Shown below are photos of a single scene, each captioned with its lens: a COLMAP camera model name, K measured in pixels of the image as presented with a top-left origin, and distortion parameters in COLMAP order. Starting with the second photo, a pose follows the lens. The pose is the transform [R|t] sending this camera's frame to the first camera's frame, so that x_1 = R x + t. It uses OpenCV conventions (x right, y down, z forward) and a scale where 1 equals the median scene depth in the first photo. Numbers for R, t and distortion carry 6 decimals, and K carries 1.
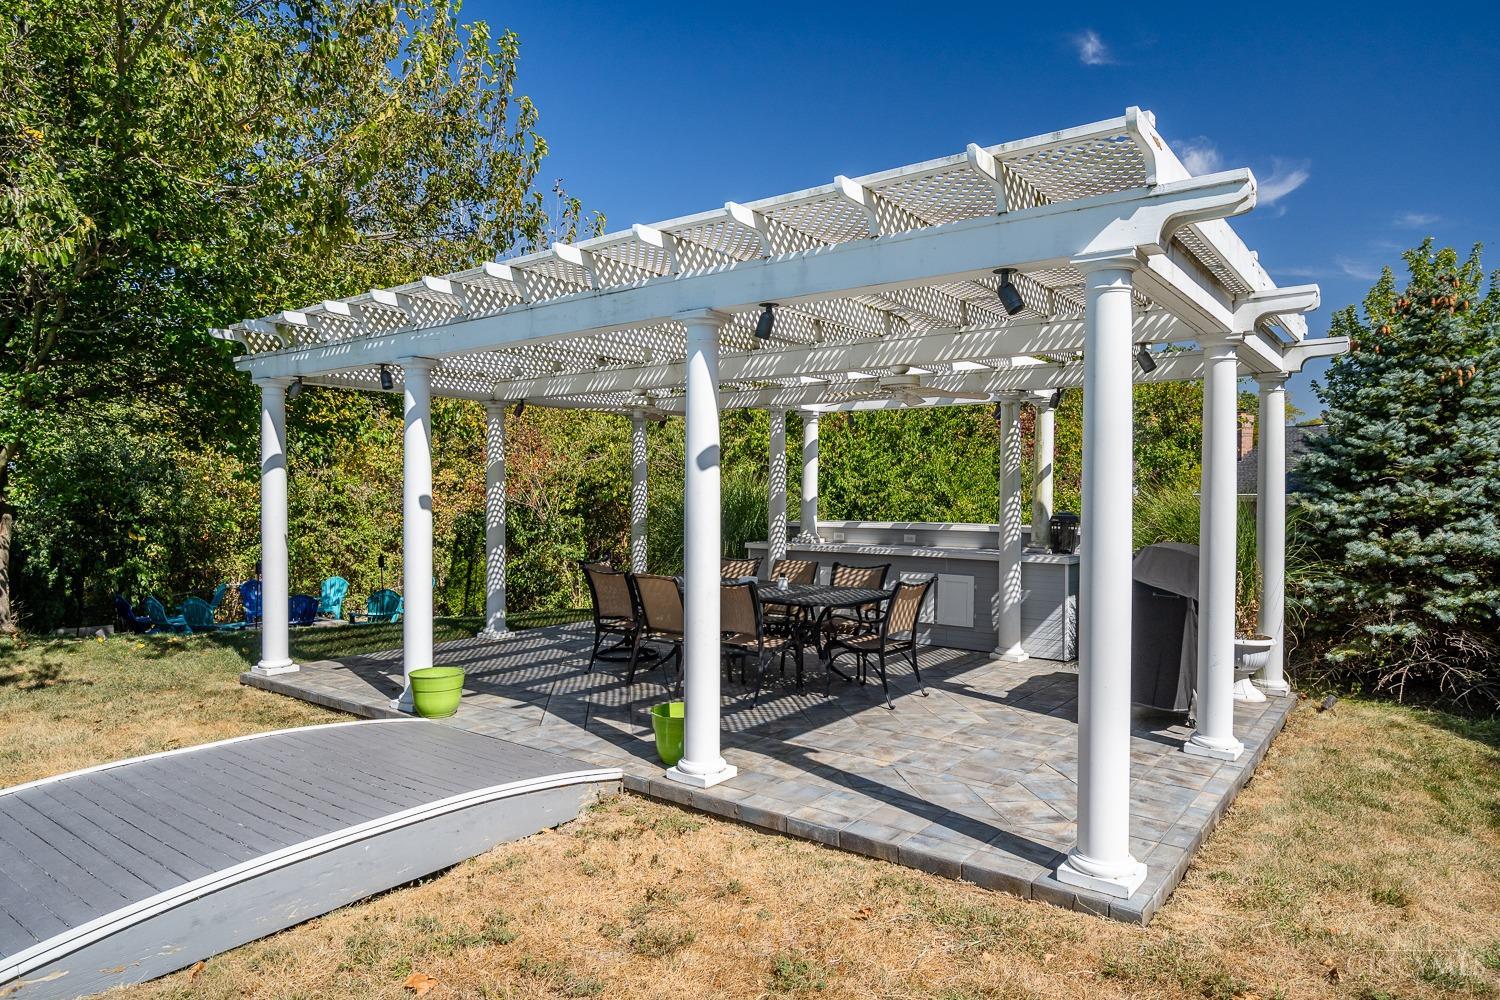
lens RADIAL K [[909.8, 0, 753.6], [0, 909.8, 499.6], [0, 0, 1]] dist [0.003233, 0.000600]
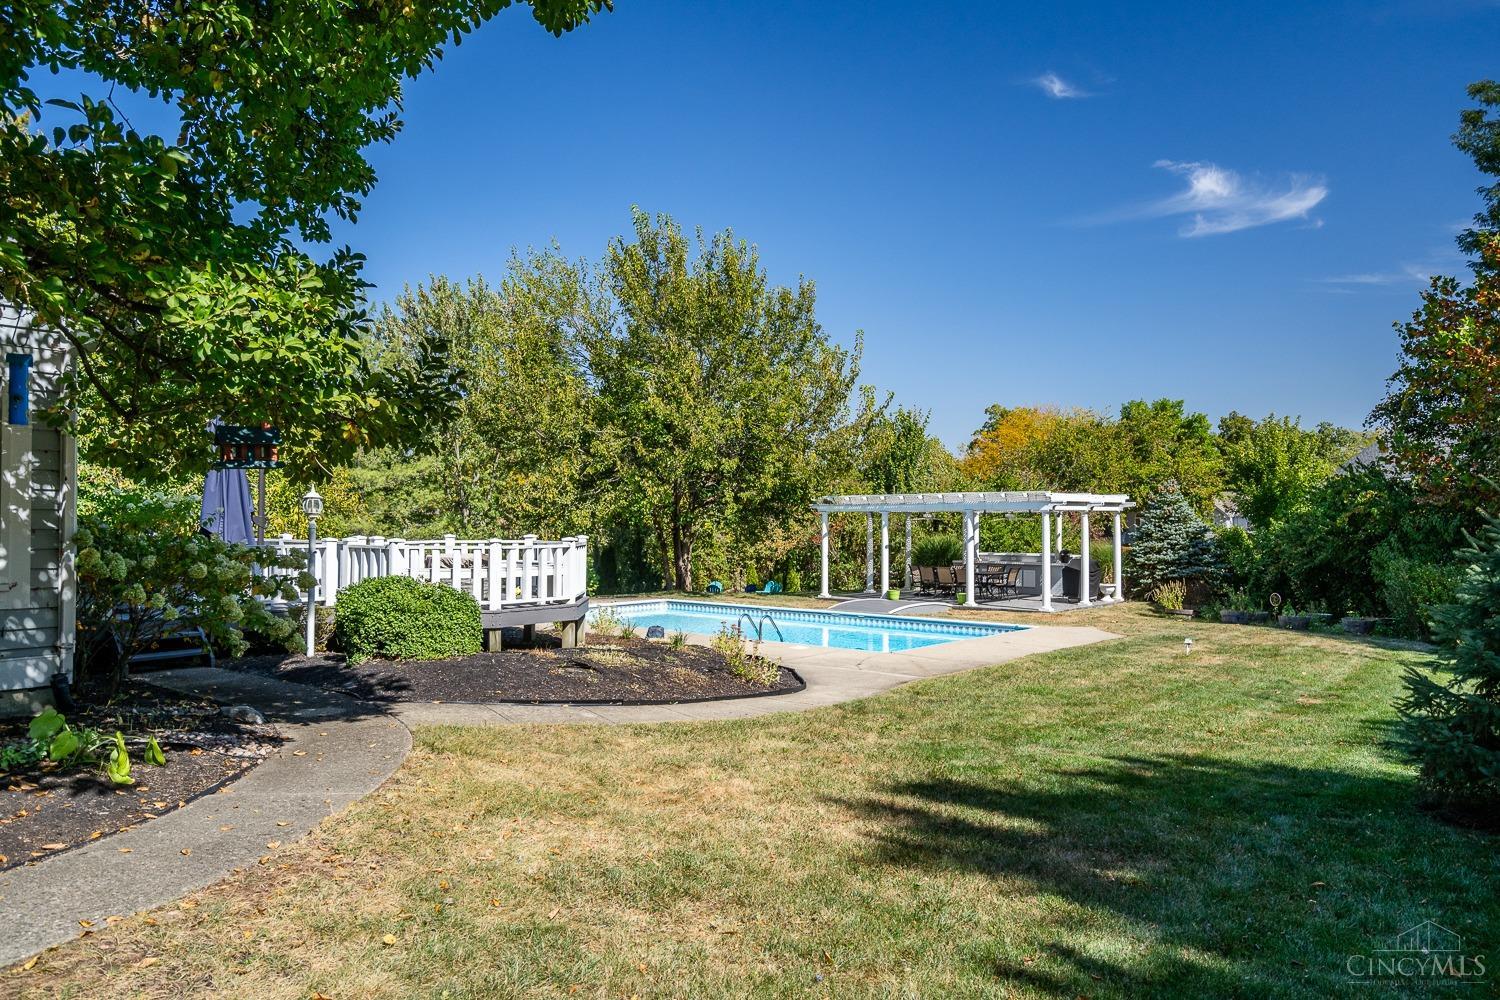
lens RADIAL K [[1029.8, 0, 756.4], [0, 1029.8, 501.9], [0, 0, 1]] dist [0.007487, -0.002135]
pose [[0.997139, -0.007321, -0.075236, -0.286722], [0.005424, 0.999663, -0.025389, -0.041831], [0.075397, 0.024909, 0.996842, -1.689831]]
